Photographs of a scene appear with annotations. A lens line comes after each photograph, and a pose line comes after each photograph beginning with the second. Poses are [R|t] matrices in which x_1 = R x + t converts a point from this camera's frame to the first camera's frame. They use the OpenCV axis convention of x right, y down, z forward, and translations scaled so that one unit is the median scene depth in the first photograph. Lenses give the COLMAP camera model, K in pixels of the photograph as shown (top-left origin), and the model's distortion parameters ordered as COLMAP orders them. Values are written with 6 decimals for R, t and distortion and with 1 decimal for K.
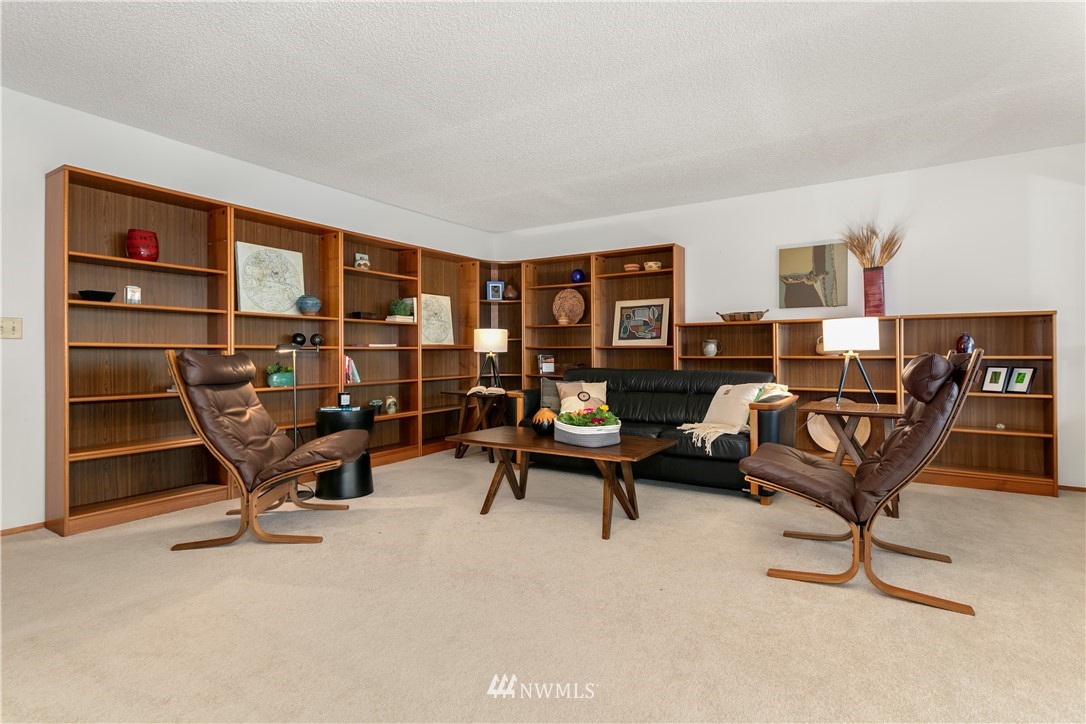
lens RADIAL K [[537.0, 0, 543.0], [0, 537.0, 362.0], [0, 0, 1]] dist [0.000210, -0.000044]
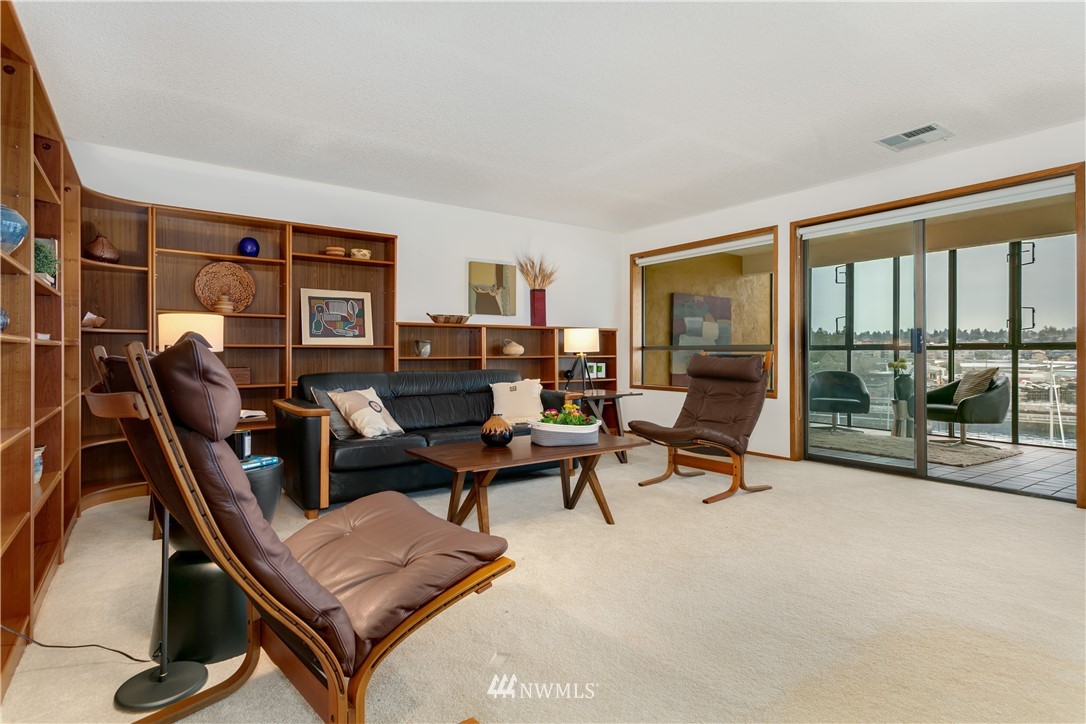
lens RADIAL K [[562.0, 0, 543.0], [0, 562.0, 362.0], [0, 0, 1]] dist [0.000037, -0.000070]
pose [[0.372179, -0.012333, 0.928079, -0.573085], [0.015922, 0.999849, 0.006902, -0.004767], [-0.928025, 0.012208, 0.372319, 0.408857]]
